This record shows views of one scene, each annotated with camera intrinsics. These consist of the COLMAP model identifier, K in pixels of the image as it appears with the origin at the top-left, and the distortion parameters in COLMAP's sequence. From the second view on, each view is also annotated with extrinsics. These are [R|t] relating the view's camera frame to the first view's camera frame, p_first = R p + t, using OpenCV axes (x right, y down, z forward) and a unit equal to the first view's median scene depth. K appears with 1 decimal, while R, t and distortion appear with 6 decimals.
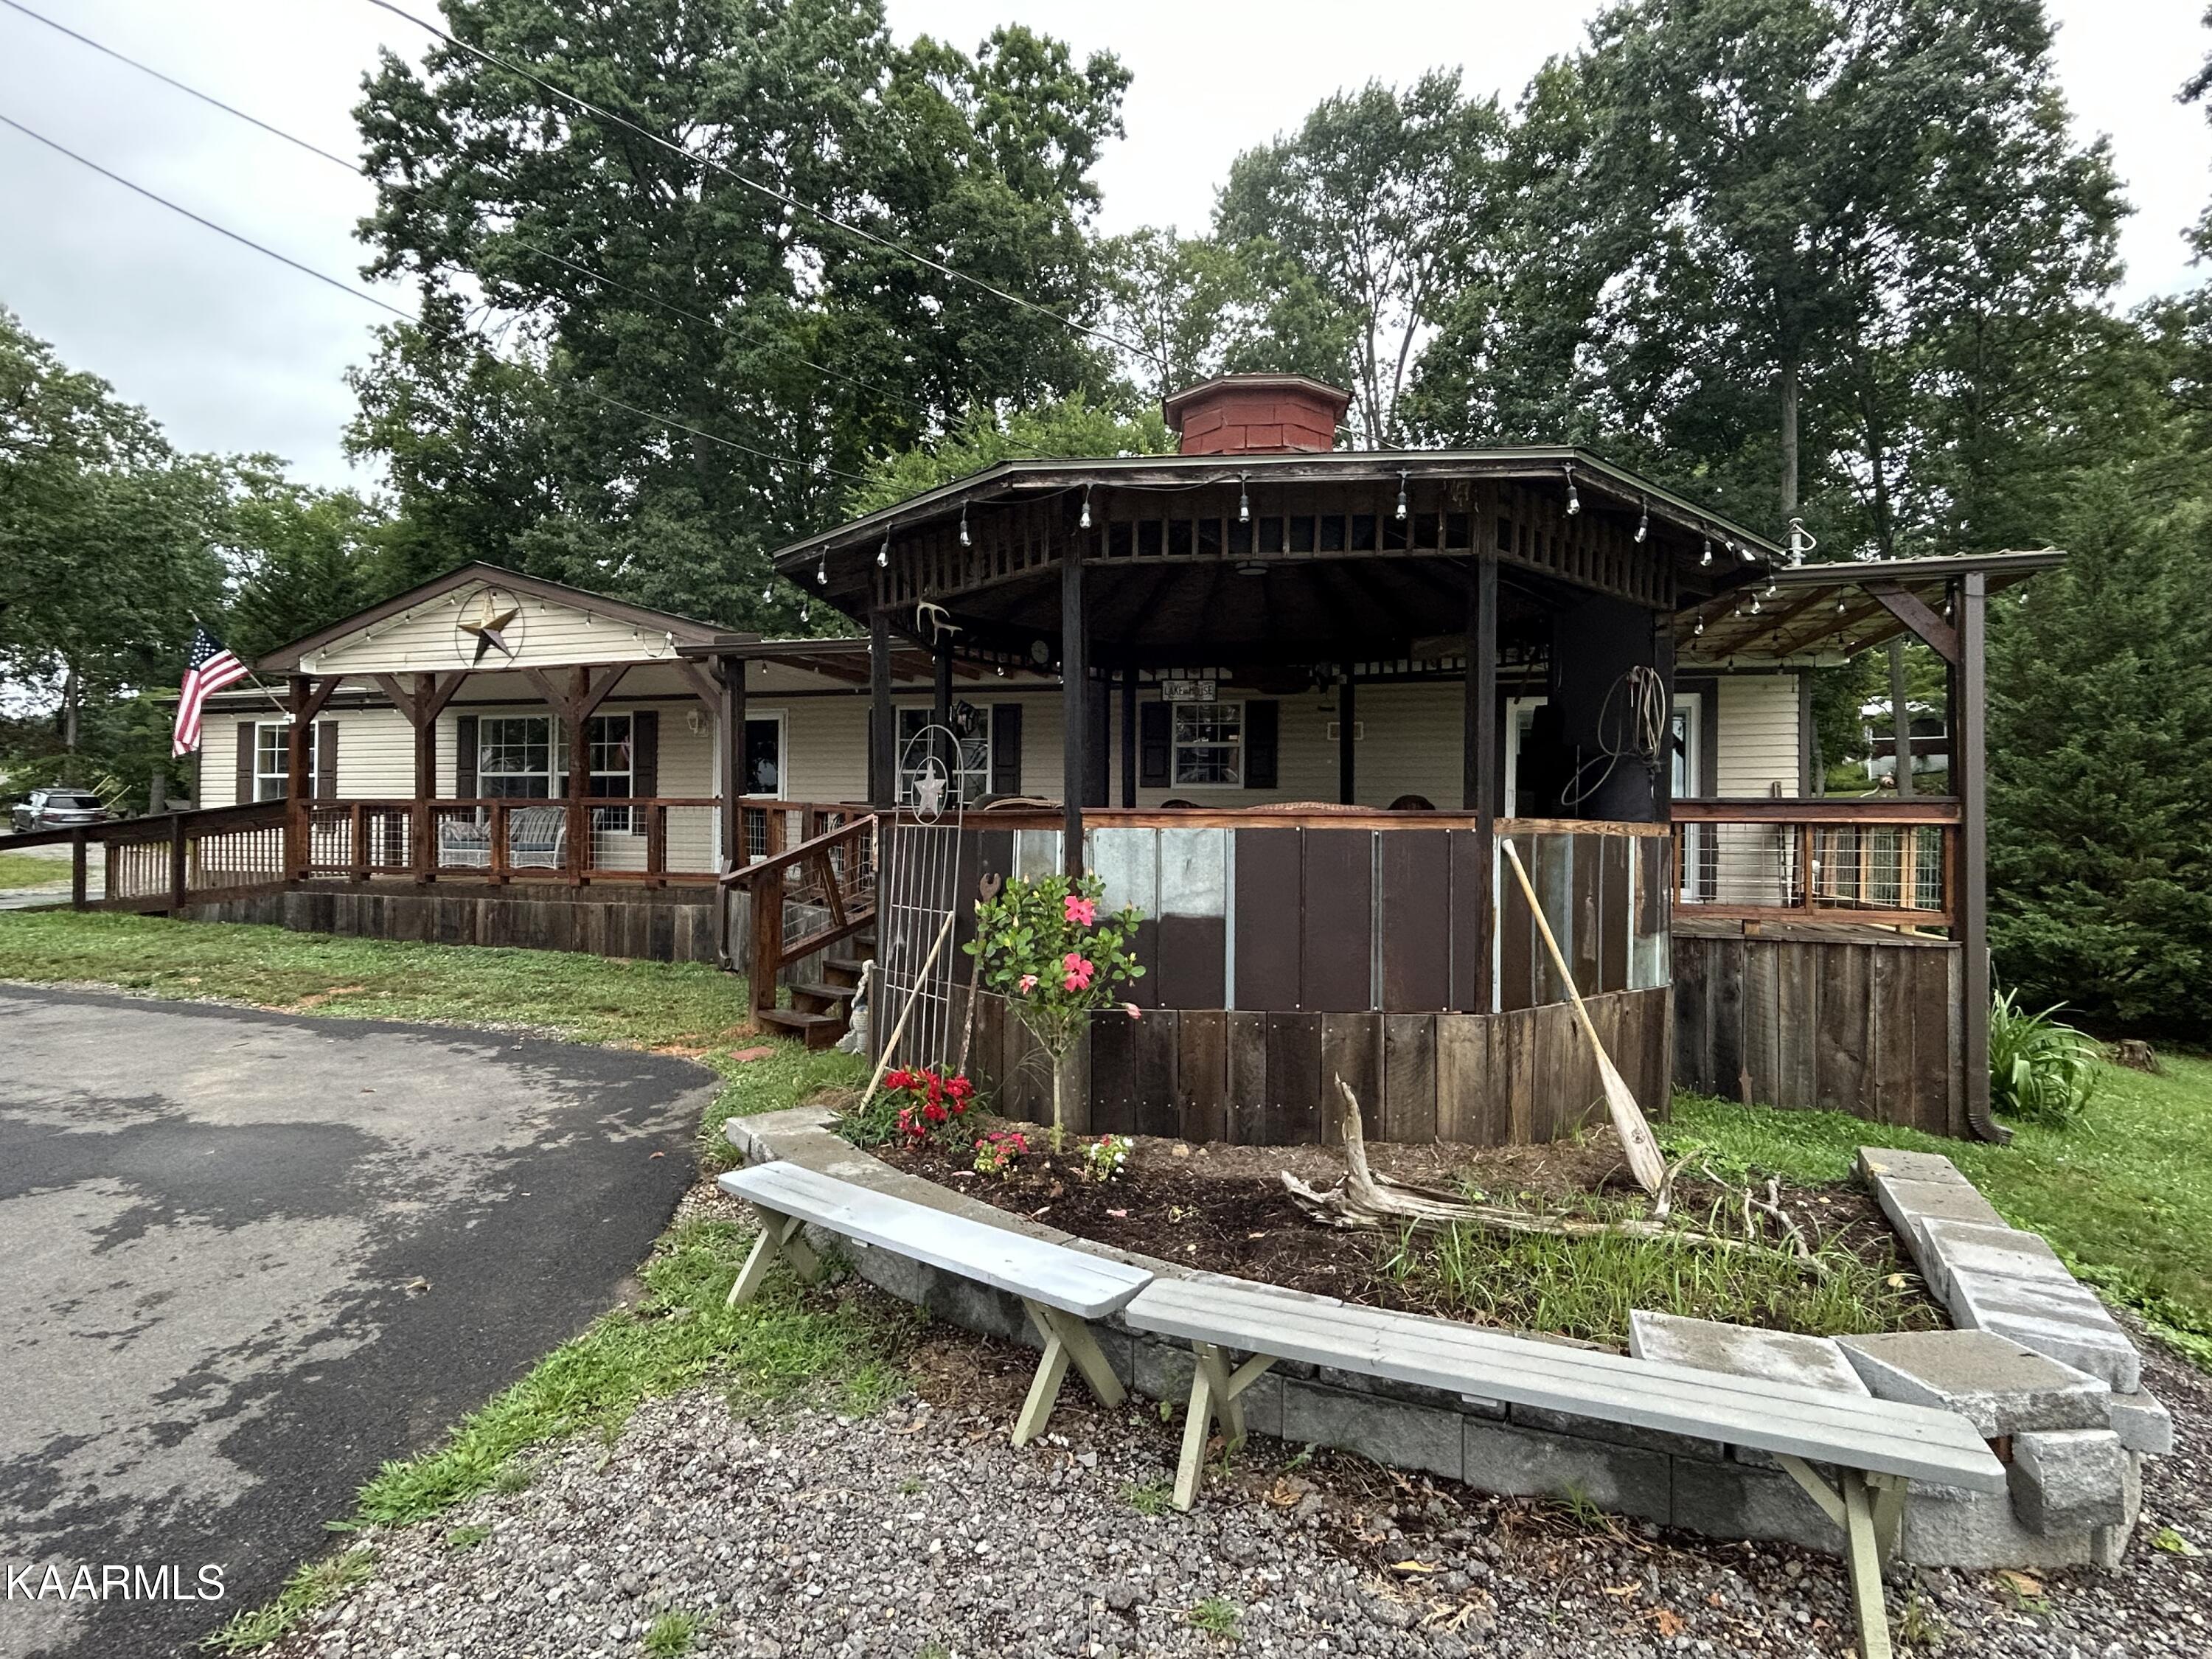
lens RADIAL K [[1133.4, 0, 1106.0], [0, 1133.4, 829.5], [0, 0, 1]] dist [-0.025908, 0.025317]
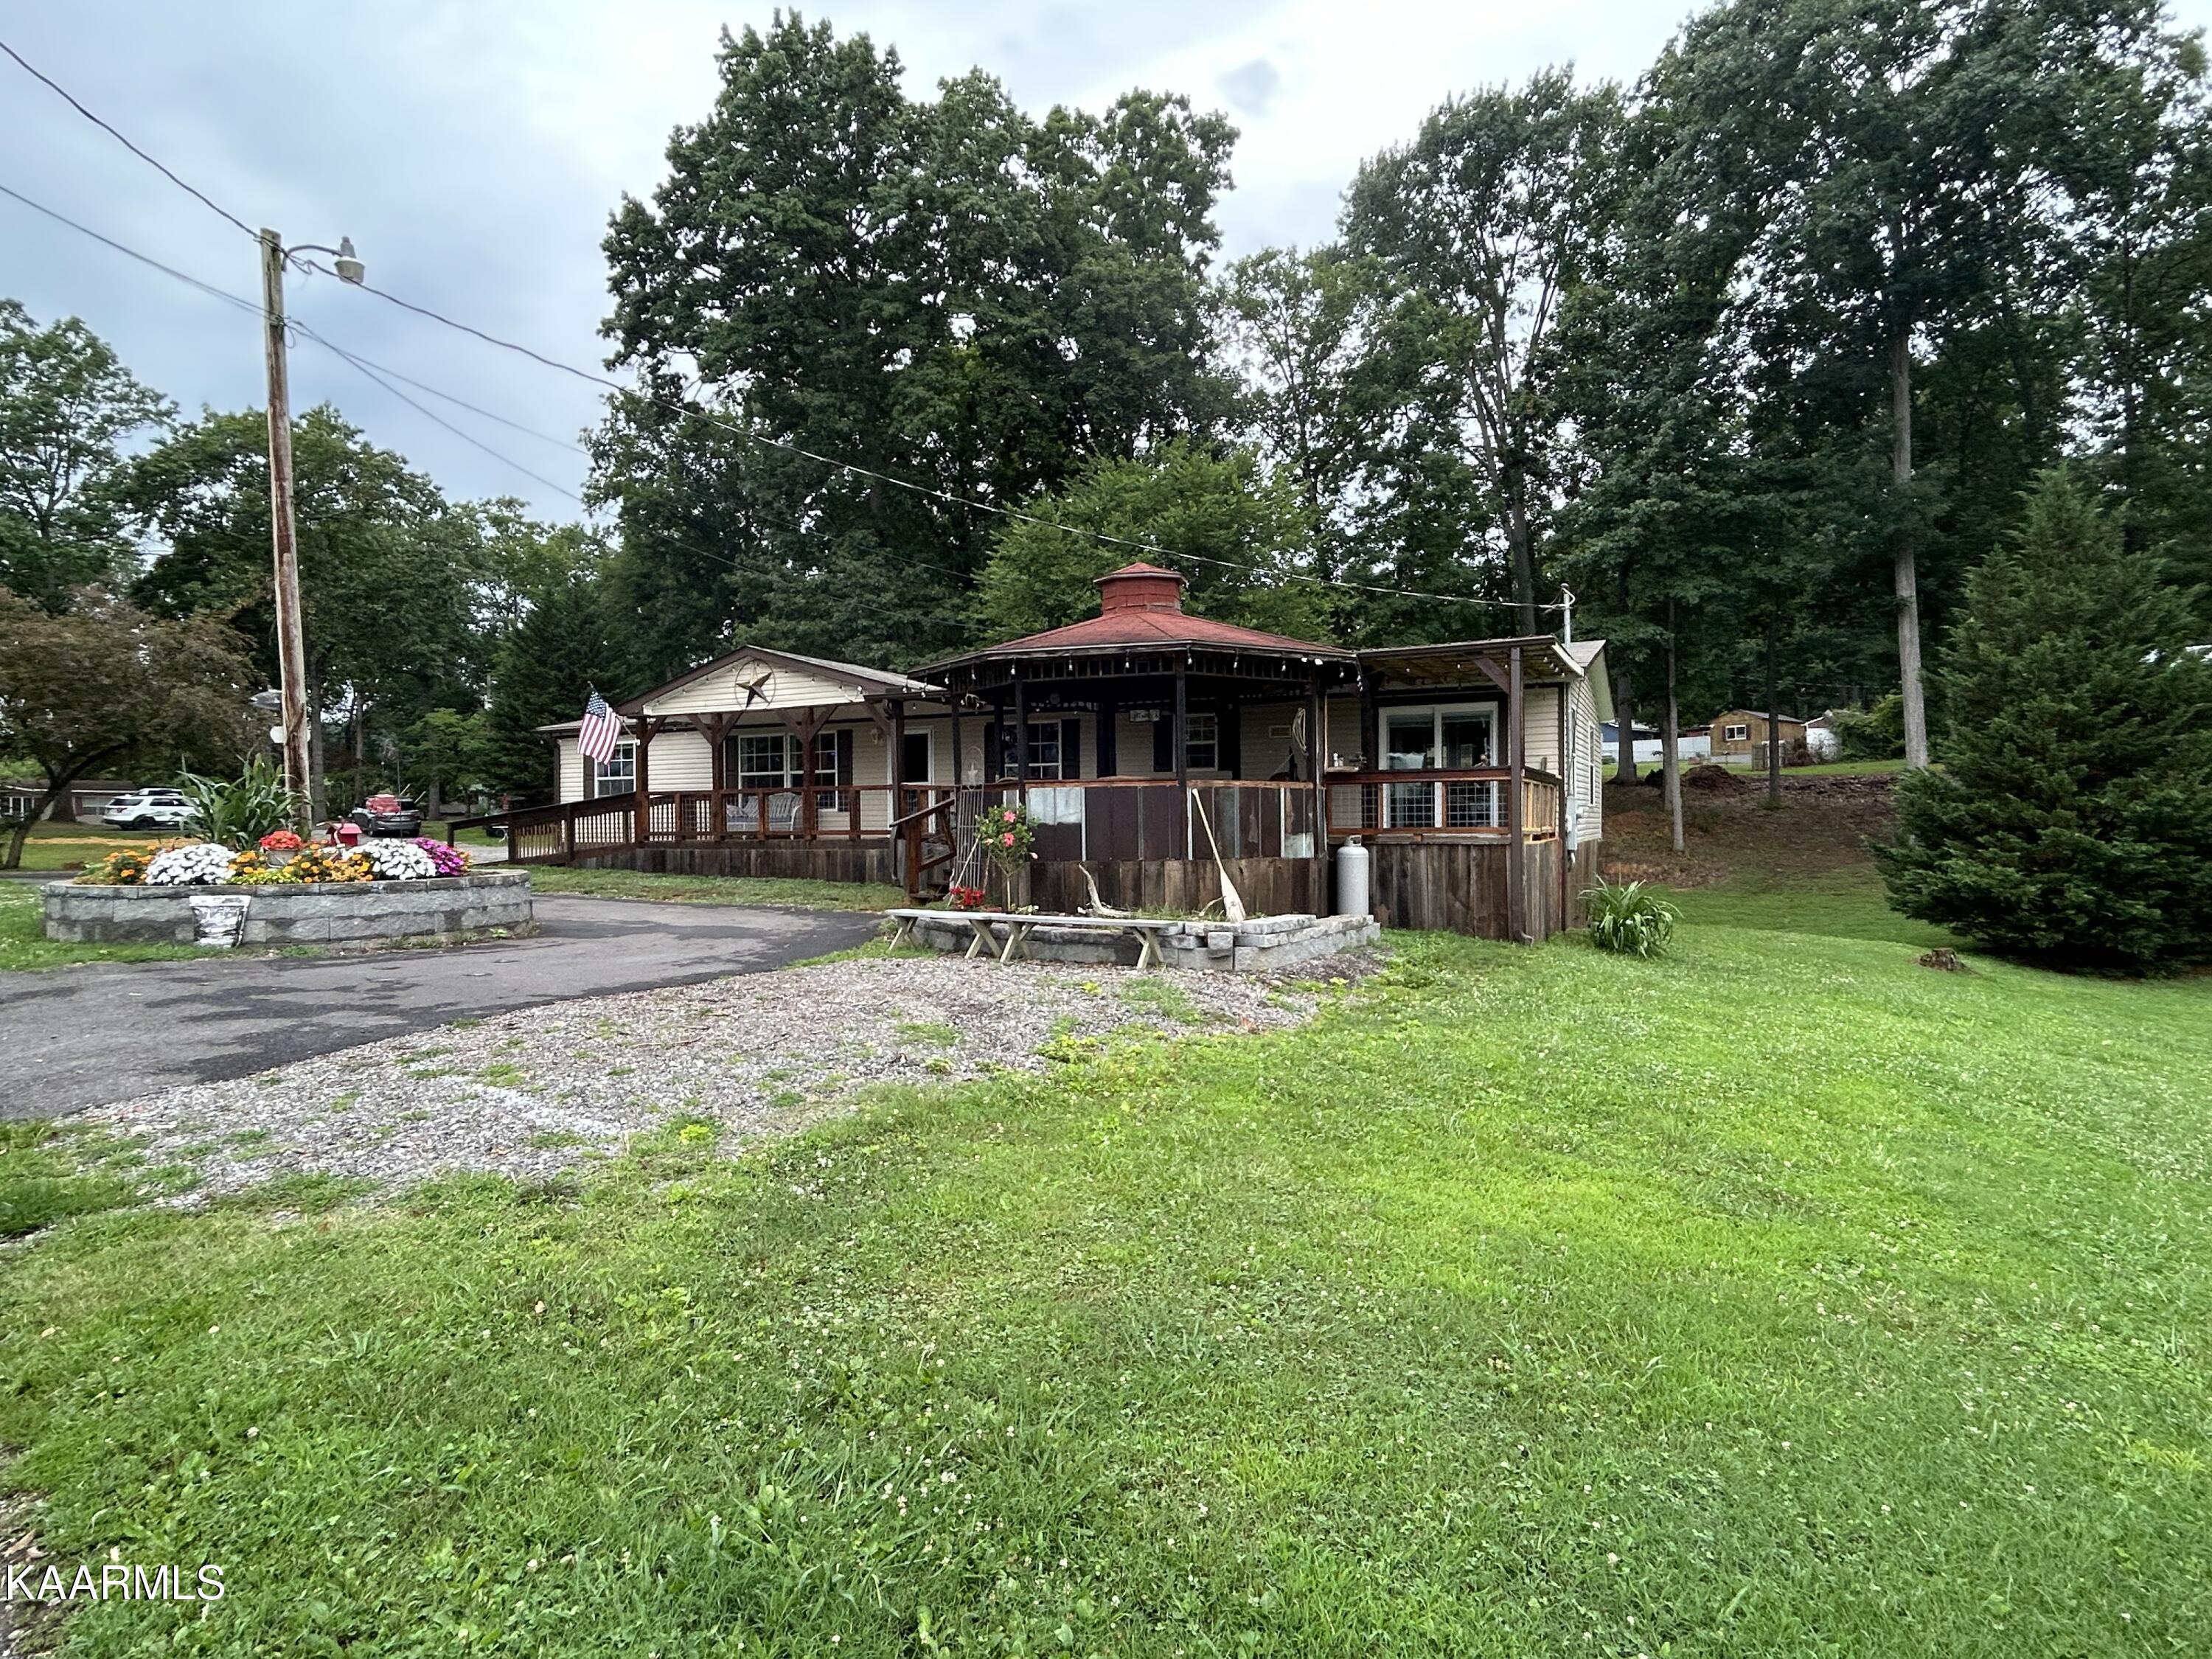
lens RADIAL K [[1179.1, 0, 1106.0], [0, 1179.1, 829.5], [0, 0, 1]] dist [0.002122, 0.000432]
pose [[0.987274, -0.017513, -0.158058, 0.073459], [0.018858, 0.999798, 0.007014, 0.009682], [0.157904, -0.009905, 0.987405, -0.199882]]
